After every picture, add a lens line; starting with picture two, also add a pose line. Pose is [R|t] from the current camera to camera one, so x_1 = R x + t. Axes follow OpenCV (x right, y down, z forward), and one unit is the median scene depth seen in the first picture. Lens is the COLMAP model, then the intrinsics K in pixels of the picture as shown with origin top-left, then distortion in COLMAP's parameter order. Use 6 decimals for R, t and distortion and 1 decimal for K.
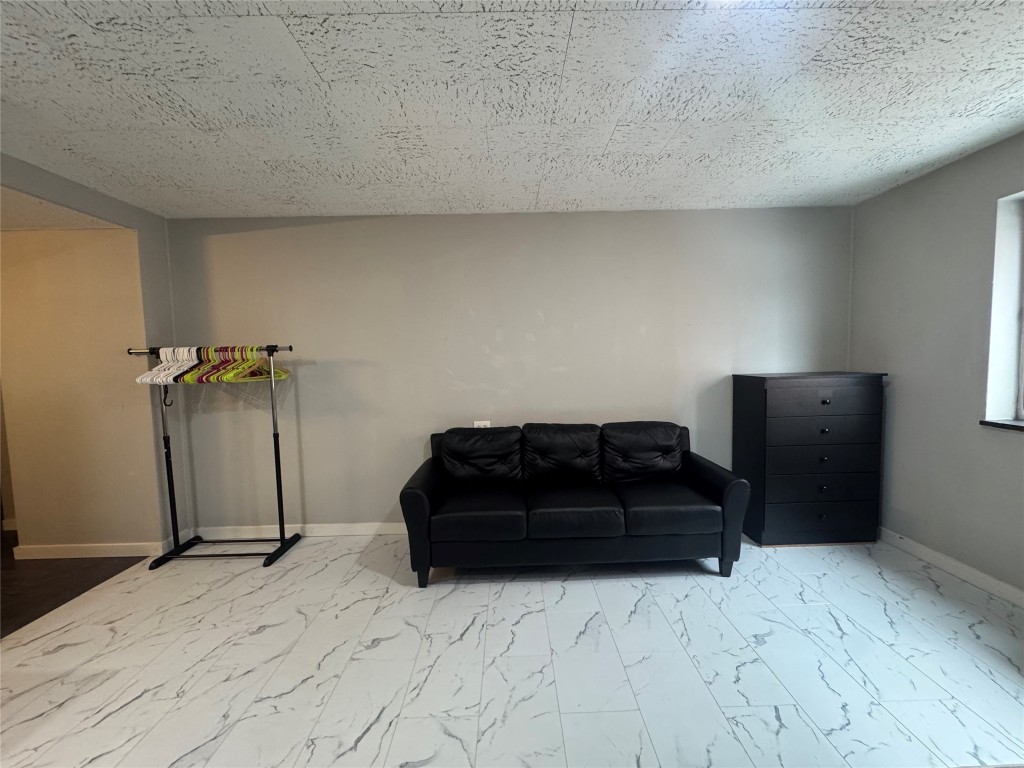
lens RADIAL K [[405.0, 0, 512.0], [0, 405.0, 384.0], [0, 0, 1]] dist [-0.002918, -0.000131]
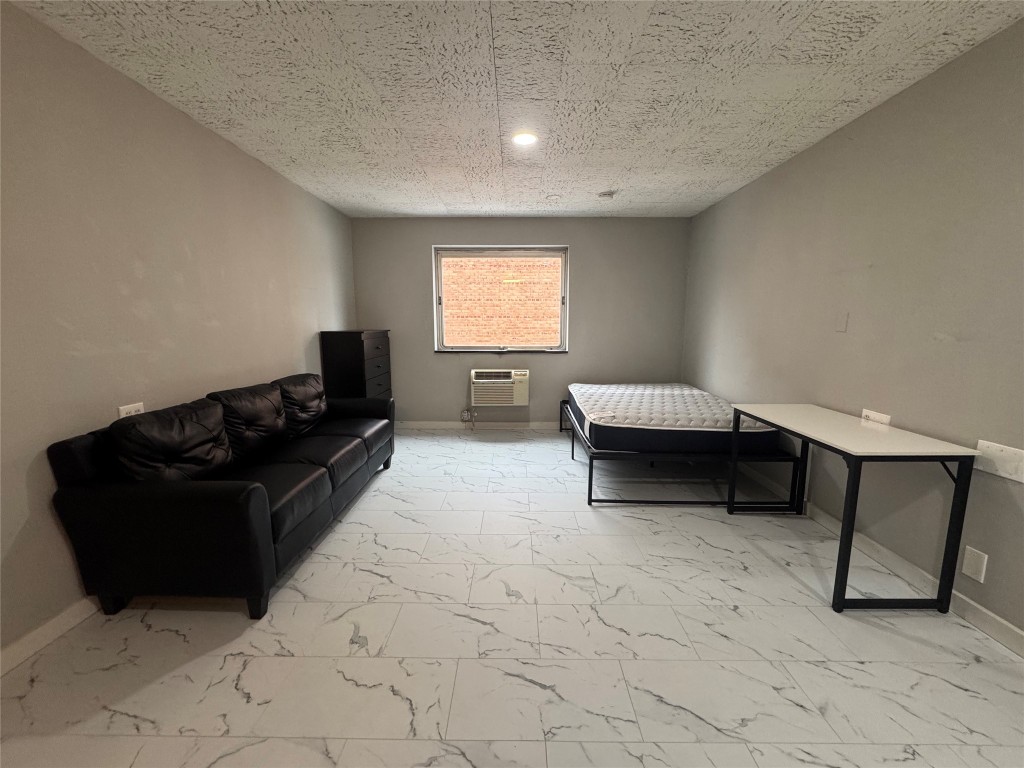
lens RADIAL K [[405.0, 0, 512.0], [0, 405.0, 384.0], [0, 0, 1]] dist [-0.002918, -0.000131]
pose [[0.020672, -0.123081, 0.992181, -0.747744], [0.067628, 0.990293, 0.121438, 0.026192], [-0.997496, 0.064589, 0.028795, 0.428903]]
